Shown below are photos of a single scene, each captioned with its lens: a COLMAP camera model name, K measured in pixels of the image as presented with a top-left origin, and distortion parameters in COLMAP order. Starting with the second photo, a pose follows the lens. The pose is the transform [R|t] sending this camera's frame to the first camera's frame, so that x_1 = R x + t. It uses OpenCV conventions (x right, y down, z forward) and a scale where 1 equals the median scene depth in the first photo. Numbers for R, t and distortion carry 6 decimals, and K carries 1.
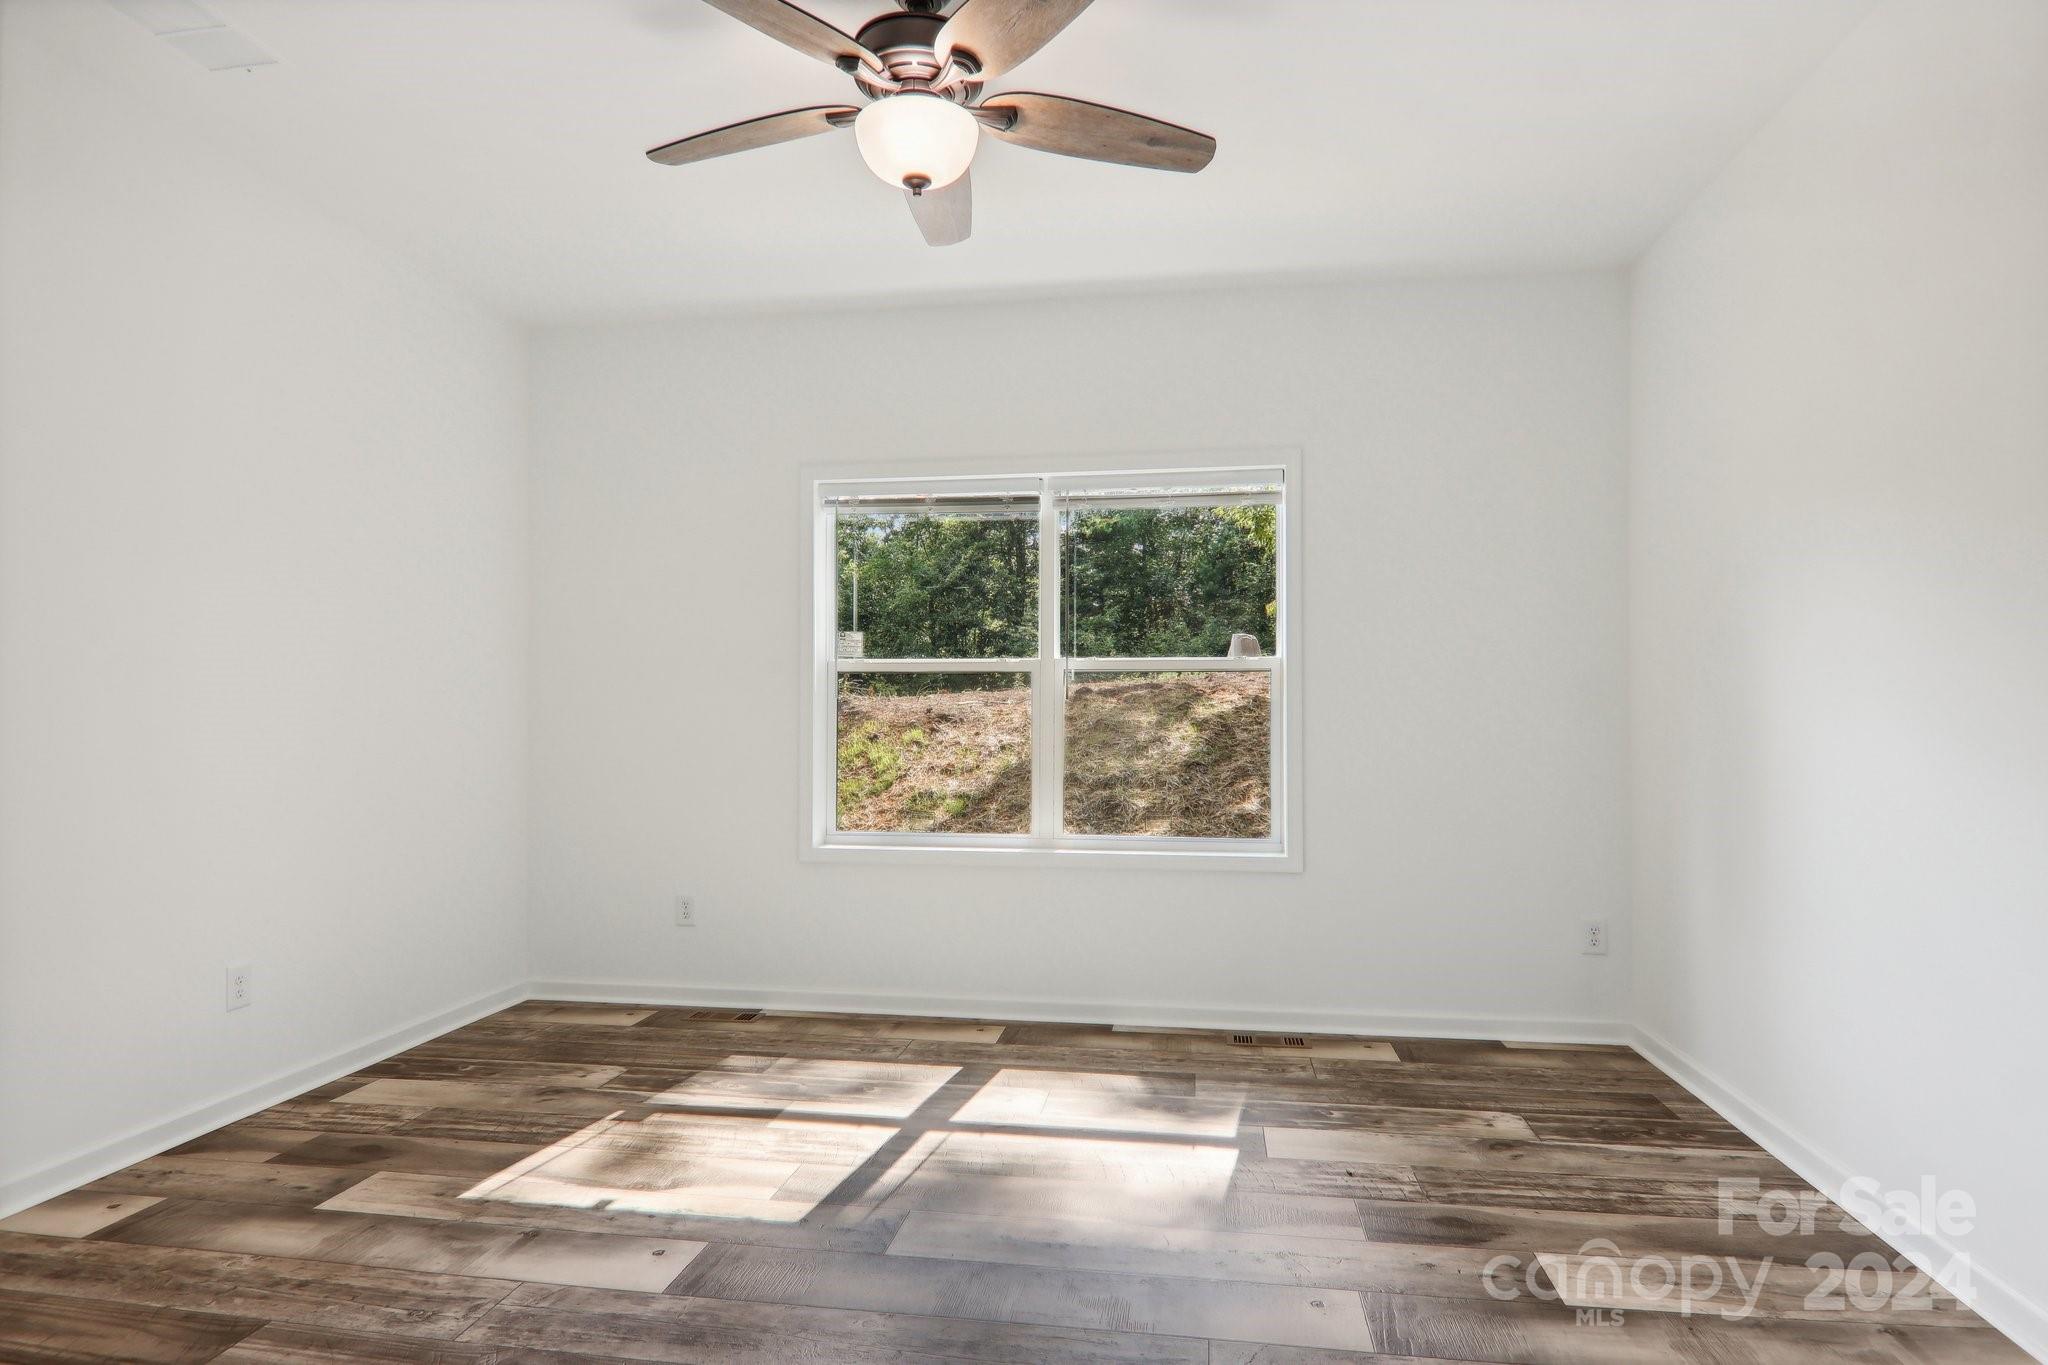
lens RADIAL K [[1143.7, 0, 1024.4], [0, 1143.7, 696.2], [0, 0, 1]] dist [0.010854, -0.016887]
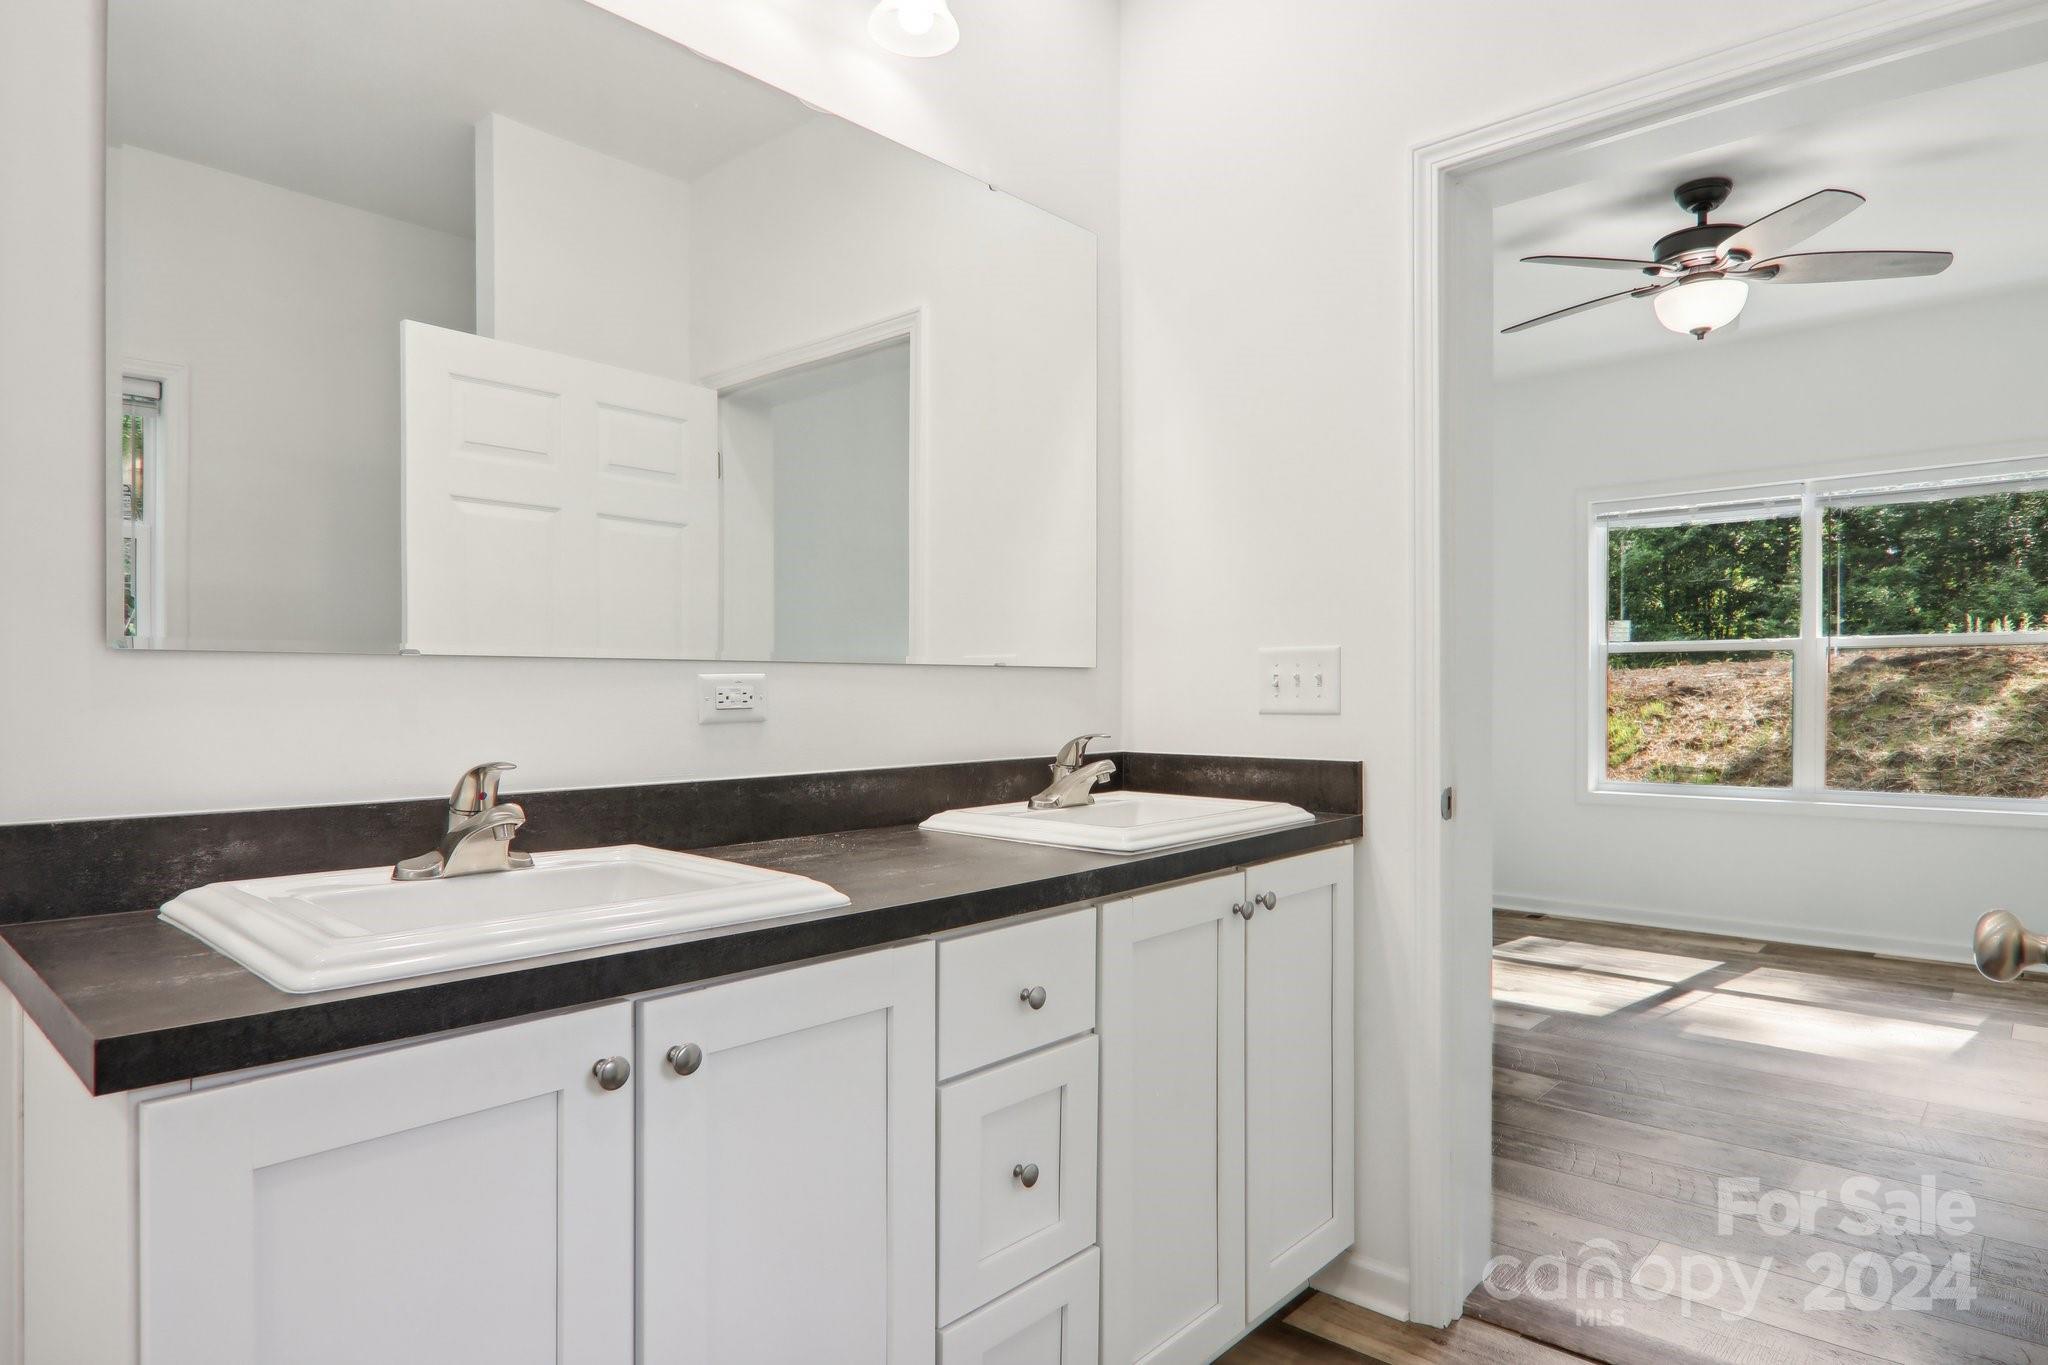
lens RADIAL K [[1143.7, 0, 1060.9], [0, 1143.7, 708.5], [0, 0, 1]] dist [0.010854, -0.016887]
pose [[0.844422, 0.002064, -0.535675, 0.000544], [0.015264, 0.999494, 0.027913, -0.001602], [0.535461, -0.031747, 0.843963, -0.114476]]
